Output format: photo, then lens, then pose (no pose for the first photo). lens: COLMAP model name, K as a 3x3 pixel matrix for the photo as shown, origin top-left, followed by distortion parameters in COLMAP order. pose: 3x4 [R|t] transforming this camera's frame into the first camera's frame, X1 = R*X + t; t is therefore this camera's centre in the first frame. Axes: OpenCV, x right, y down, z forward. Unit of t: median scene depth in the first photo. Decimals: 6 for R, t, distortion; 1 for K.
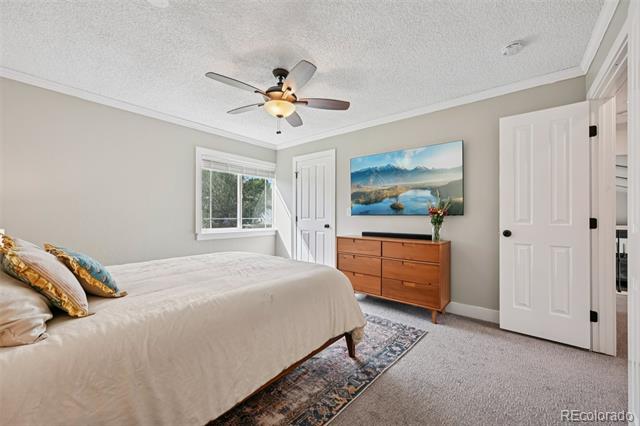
lens RADIAL K [[252.2, 0, 320.8], [0, 252.2, 213.4], [0, 0, 1]] dist [0.001264, 0.000049]
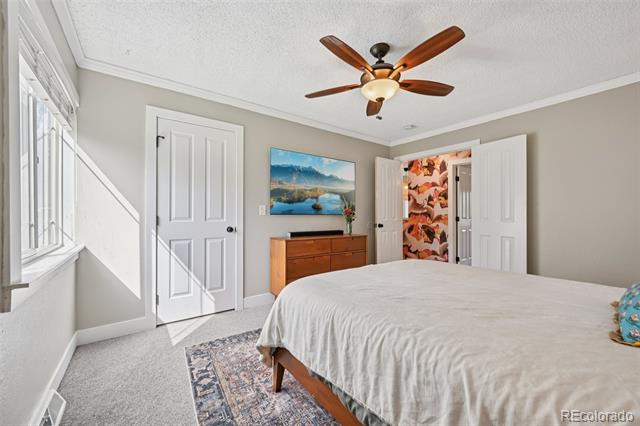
lens RADIAL K [[252.2, 0, 320.4], [0, 252.2, 213.7], [0, 0, 1]] dist [0.001264, 0.000049]
pose [[0.244778, 0.001805, 0.969577, -0.728460], [-0.010887, 0.999940, 0.000887, 0.001444], [-0.969518, -0.010773, 0.244783, 0.688649]]
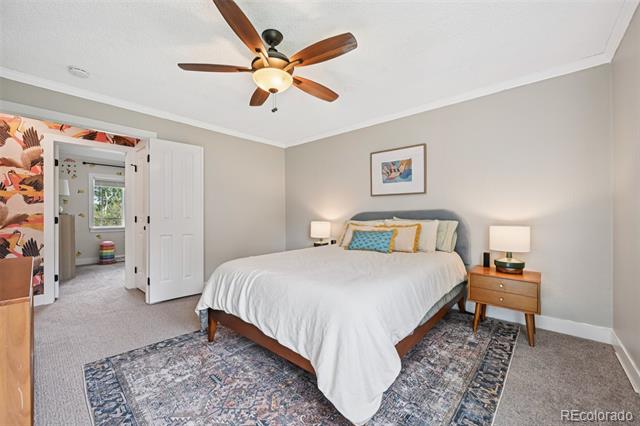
lens RADIAL K [[252.2, 0, 325.0], [0, 252.2, 214.8], [0, 0, 1]] dist [0.001264, 0.000049]
pose [[-0.999681, -0.001016, 0.025231, -0.243735], [-0.001107, 0.999993, -0.003568, 0.005438], [-0.025227, -0.003595, -0.999675, 1.248866]]
